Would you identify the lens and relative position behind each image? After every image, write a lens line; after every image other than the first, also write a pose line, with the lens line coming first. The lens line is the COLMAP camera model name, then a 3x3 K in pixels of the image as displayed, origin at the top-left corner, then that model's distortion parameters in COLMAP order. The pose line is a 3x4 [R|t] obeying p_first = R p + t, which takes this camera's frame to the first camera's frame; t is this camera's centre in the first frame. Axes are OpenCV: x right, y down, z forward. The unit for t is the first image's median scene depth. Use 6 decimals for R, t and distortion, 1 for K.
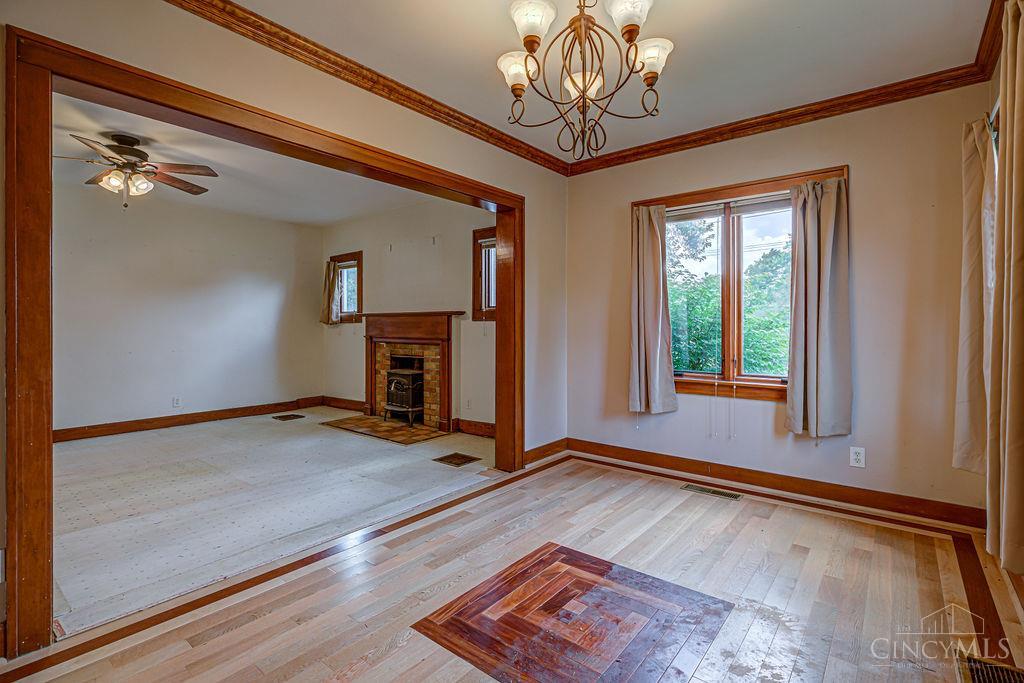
lens RADIAL K [[476.7, 0, 509.9], [0, 476.7, 325.7], [0, 0, 1]] dist [-0.002095, -0.000338]
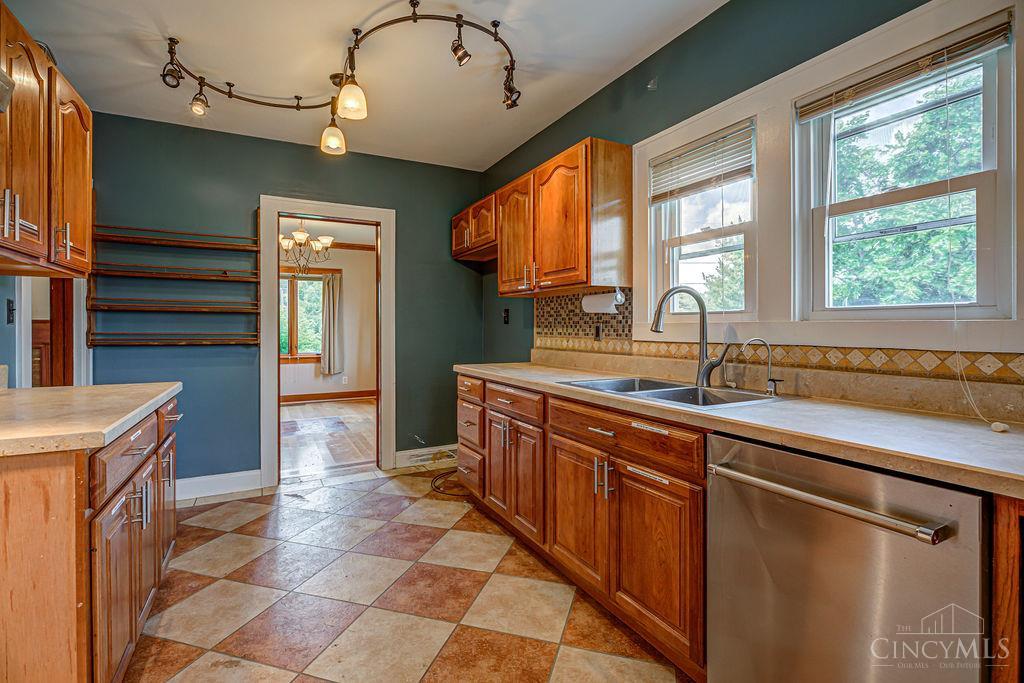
lens RADIAL K [[468.4, 0, 515.5], [0, 468.4, 339.1], [0, 0, 1]] dist [-0.006443, -0.000523]
pose [[0.381649, -0.019383, 0.924104, -0.770693], [-0.000812, 0.999773, 0.021305, -0.005690], [-0.924307, -0.008882, 0.381547, -0.509556]]
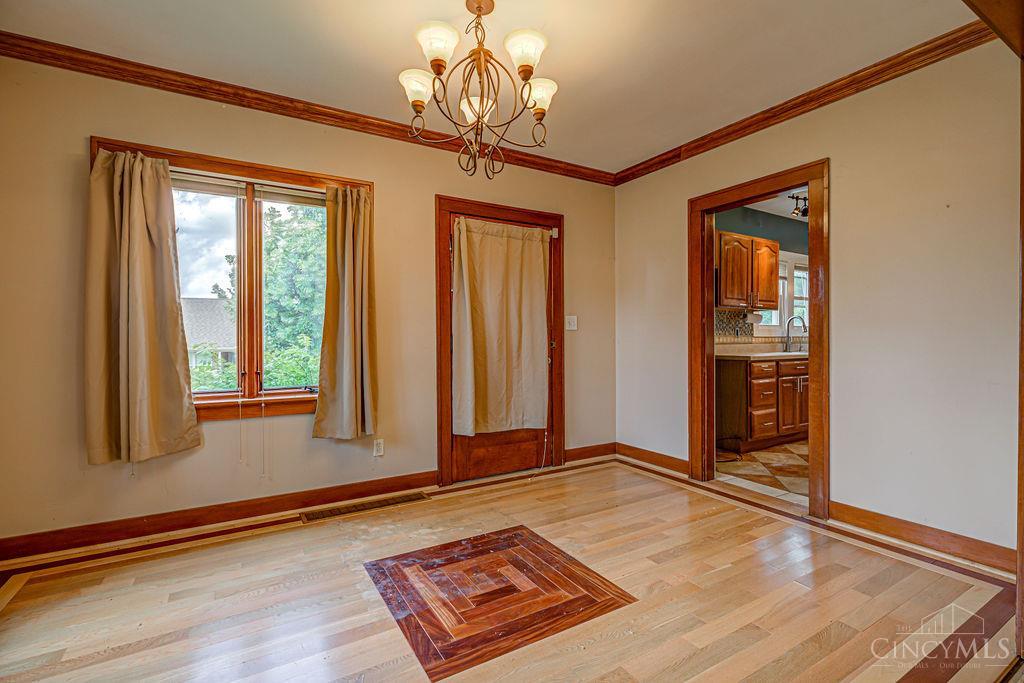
lens RADIAL K [[468.4, 0, 515.5], [0, 468.4, 339.1], [0, 0, 1]] dist [-0.006443, -0.000523]
pose [[-0.940957, 0.004085, 0.338501, -0.109906], [0.004522, 0.999990, 0.000502, 0.008891], [-0.338495, 0.002003, -0.940966, 0.755353]]
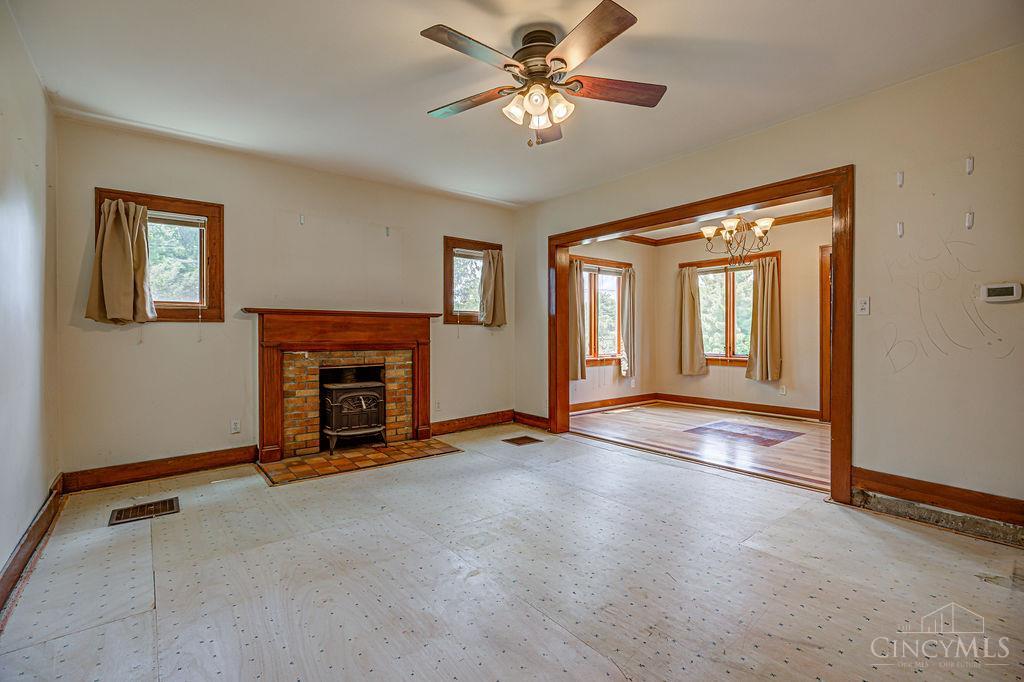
lens RADIAL K [[468.4, 0, 515.5], [0, 468.4, 338.6], [0, 0, 1]] dist [-0.006443, -0.000523]
pose [[0.211082, -0.009406, 0.977423, -1.039144], [-0.000006, 0.999954, 0.009624, 0.011936], [-0.977468, -0.002038, 0.211072, 0.638604]]
